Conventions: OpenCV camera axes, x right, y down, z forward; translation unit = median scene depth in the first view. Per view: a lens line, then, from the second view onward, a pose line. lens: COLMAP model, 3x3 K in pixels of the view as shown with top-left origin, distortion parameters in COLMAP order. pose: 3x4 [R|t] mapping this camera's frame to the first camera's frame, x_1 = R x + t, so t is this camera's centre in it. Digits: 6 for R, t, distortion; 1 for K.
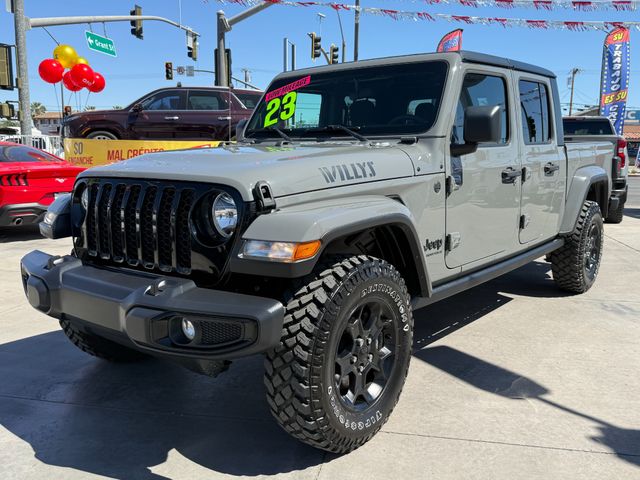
lens RADIAL K [[573.6, 0, 326.5], [0, 573.6, 245.4], [0, 0, 1]] dist [0.078788, -0.110595]
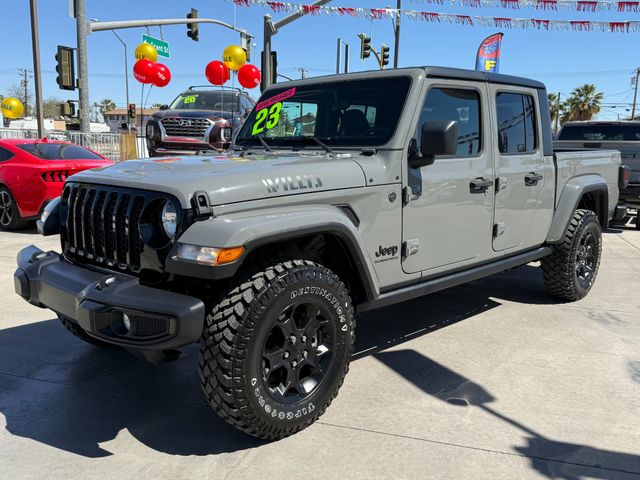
lens RADIAL K [[573.6, 0, 328.5], [0, 573.6, 236.1], [0, 0, 1]] dist [0.078788, -0.110595]
pose [[0.995614, 0.026084, -0.089850, 0.168209], [-0.027136, 0.999577, -0.010507, -0.013806], [0.089538, 0.012899, 0.995900, -0.064299]]
